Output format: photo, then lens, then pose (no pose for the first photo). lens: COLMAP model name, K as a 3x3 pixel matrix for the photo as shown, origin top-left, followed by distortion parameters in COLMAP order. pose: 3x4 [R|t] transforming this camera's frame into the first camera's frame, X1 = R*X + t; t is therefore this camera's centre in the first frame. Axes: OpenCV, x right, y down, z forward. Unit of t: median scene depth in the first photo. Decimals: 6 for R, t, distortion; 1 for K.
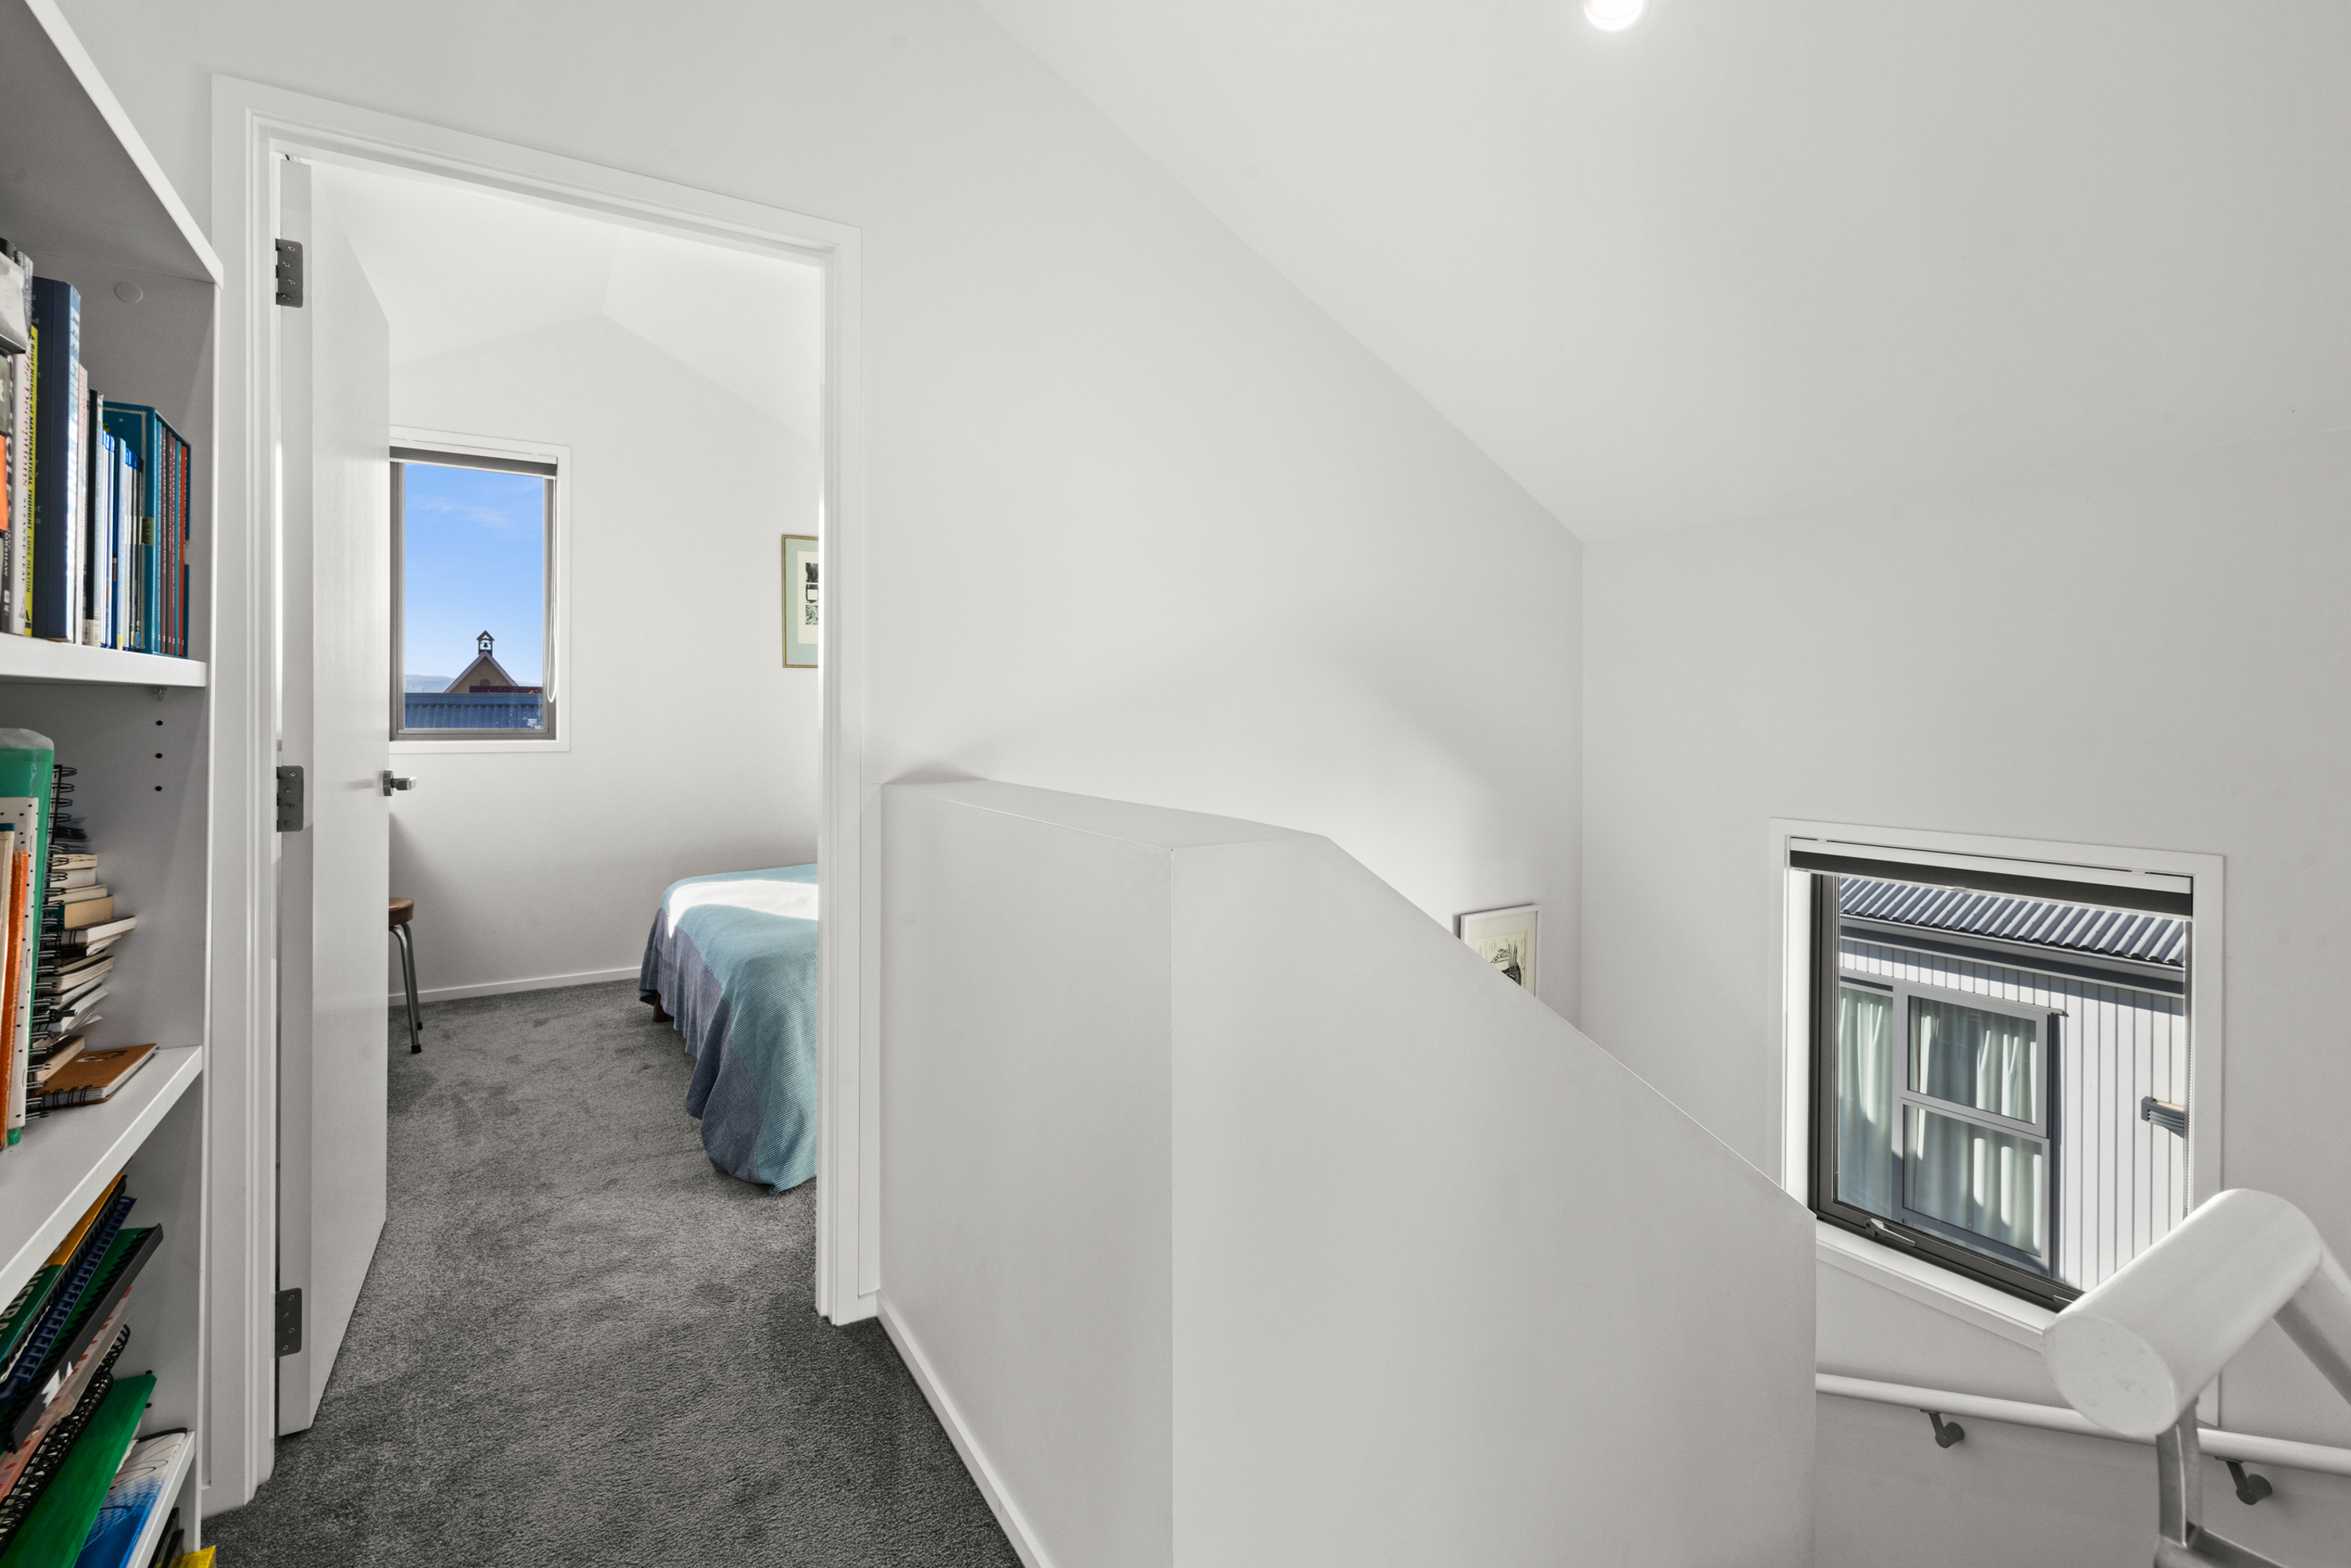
lens RADIAL K [[1049.3, 0, 1179.4], [0, 1049.3, 715.6], [0, 0, 1]] dist [0.000011, 0.000053]
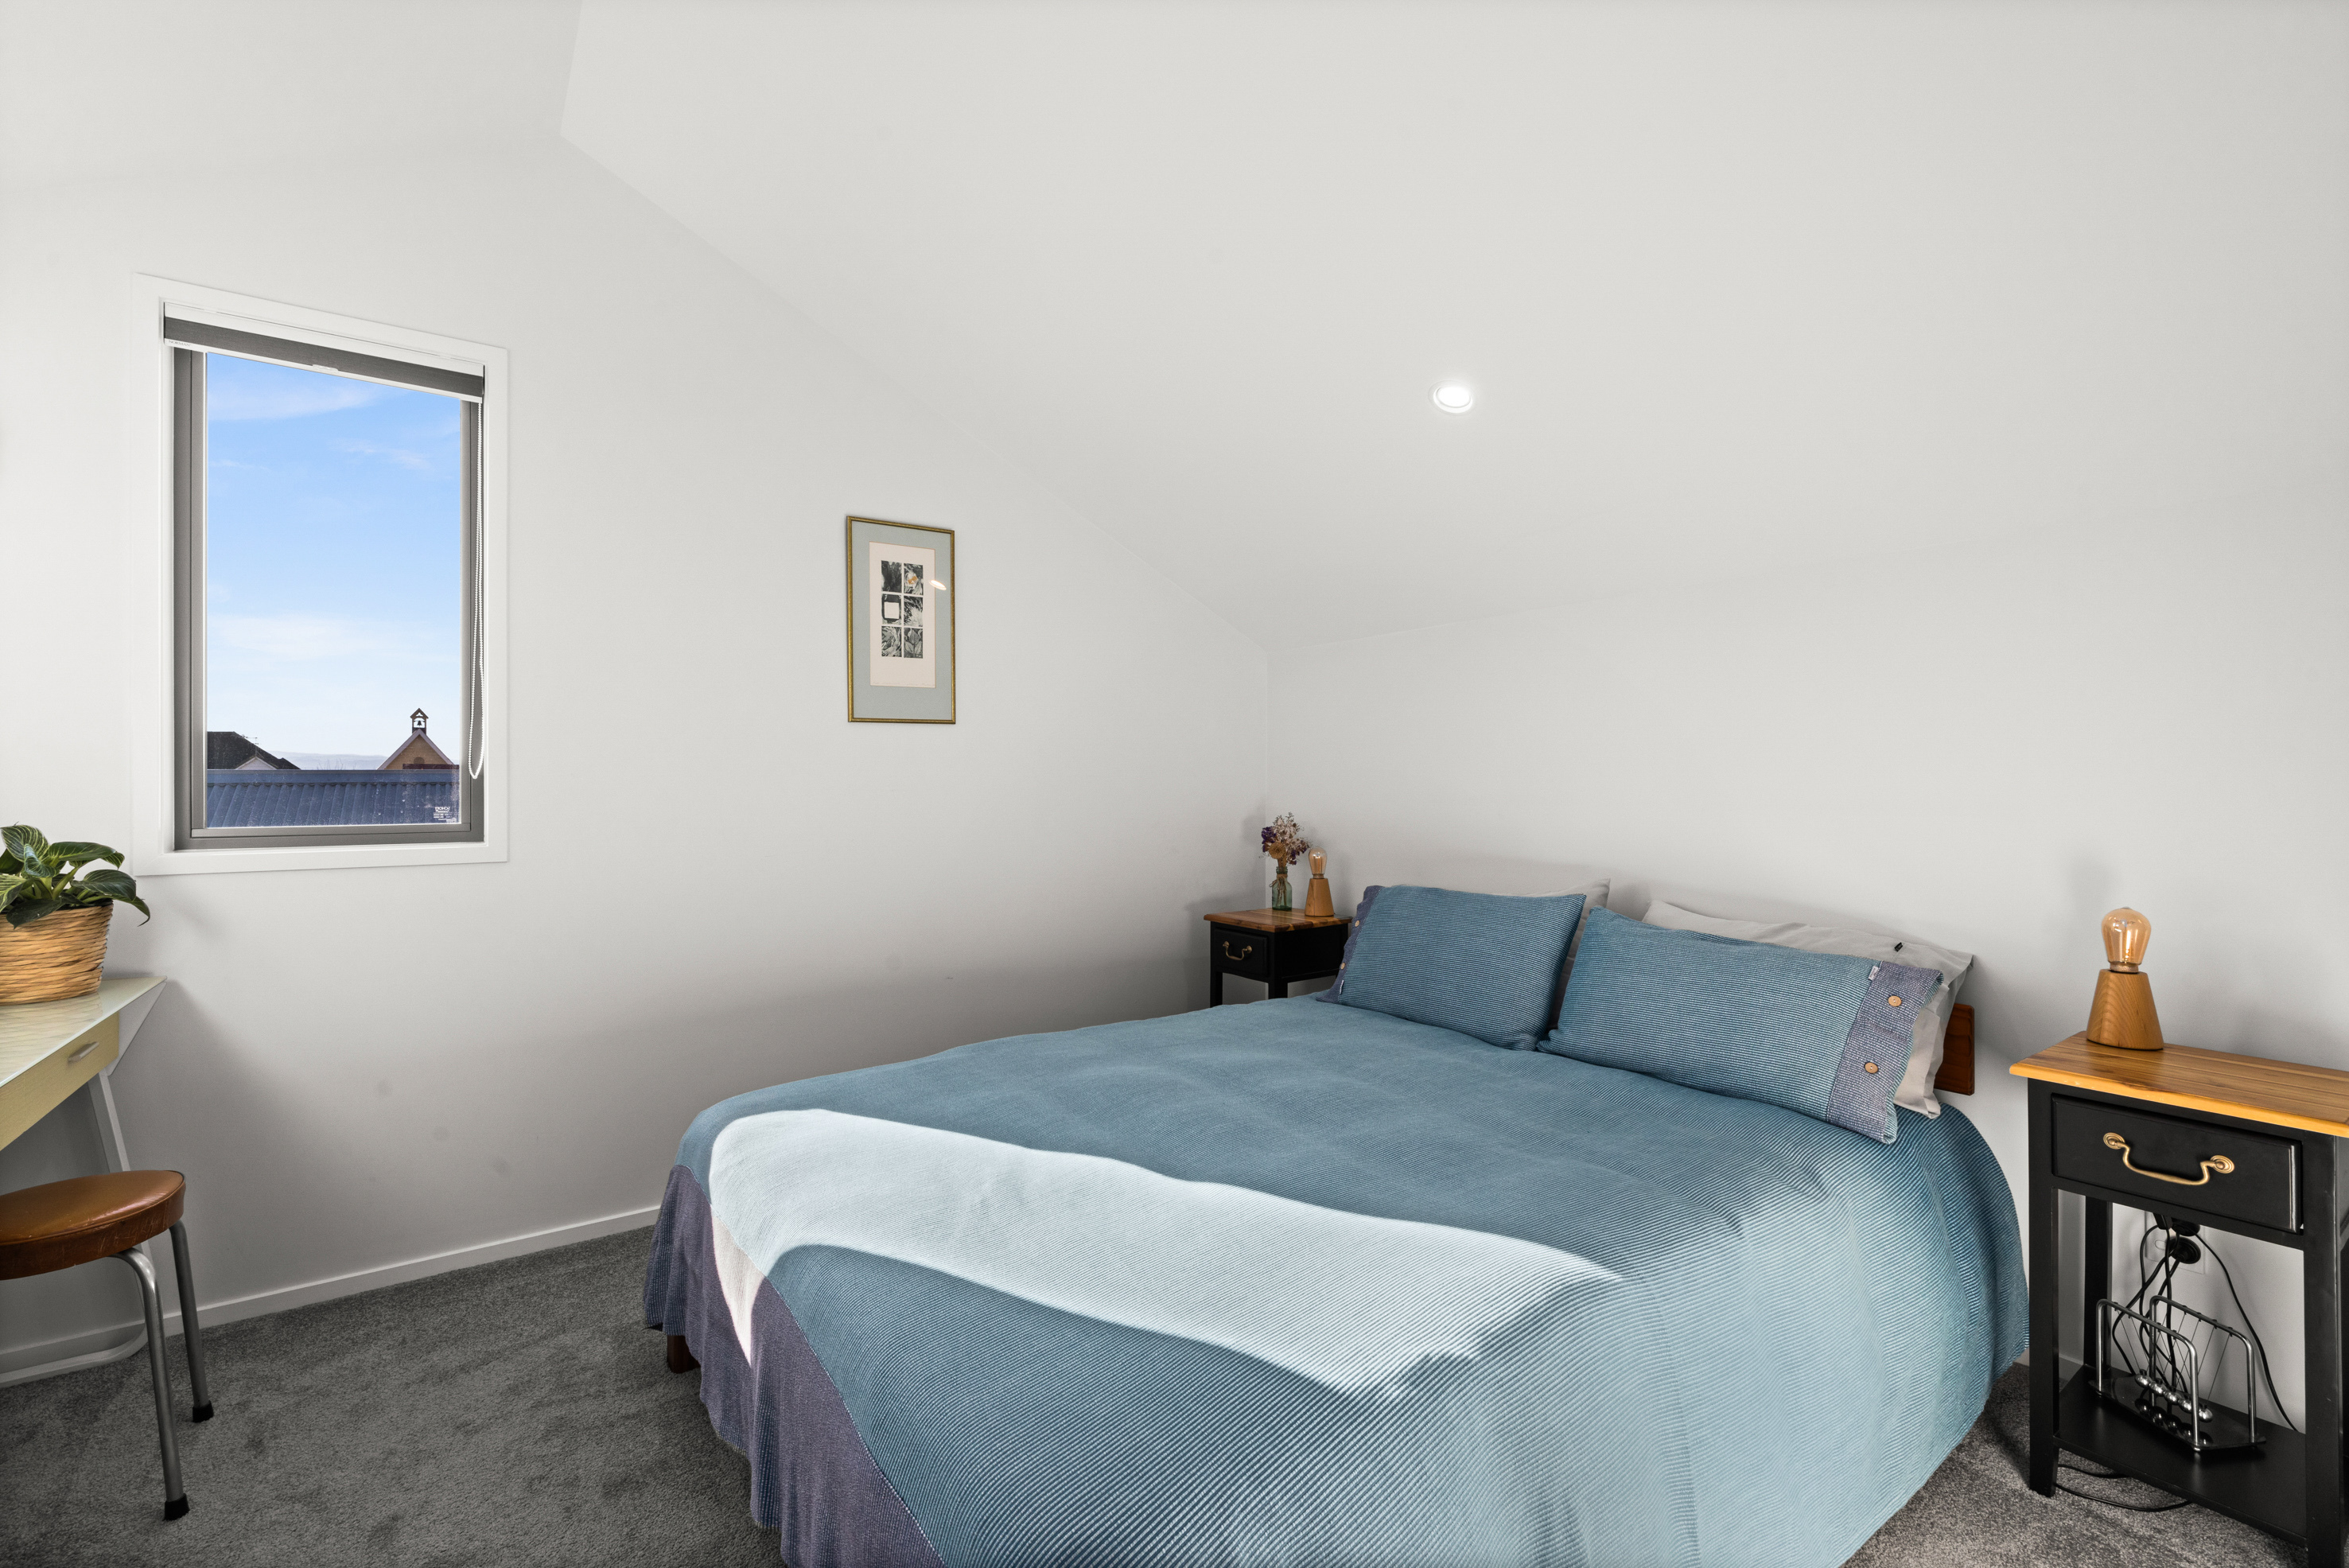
lens RADIAL K [[1017.4, 0, 1168.2], [0, 1017.4, 776.9], [0, 0, 1]] dist [0.001815, 0.000181]
pose [[0.998730, -0.008124, 0.049732, -0.234522], [0.008646, 0.999910, -0.010303, -0.004650], [-0.049644, 0.010719, 0.998709, 0.403513]]
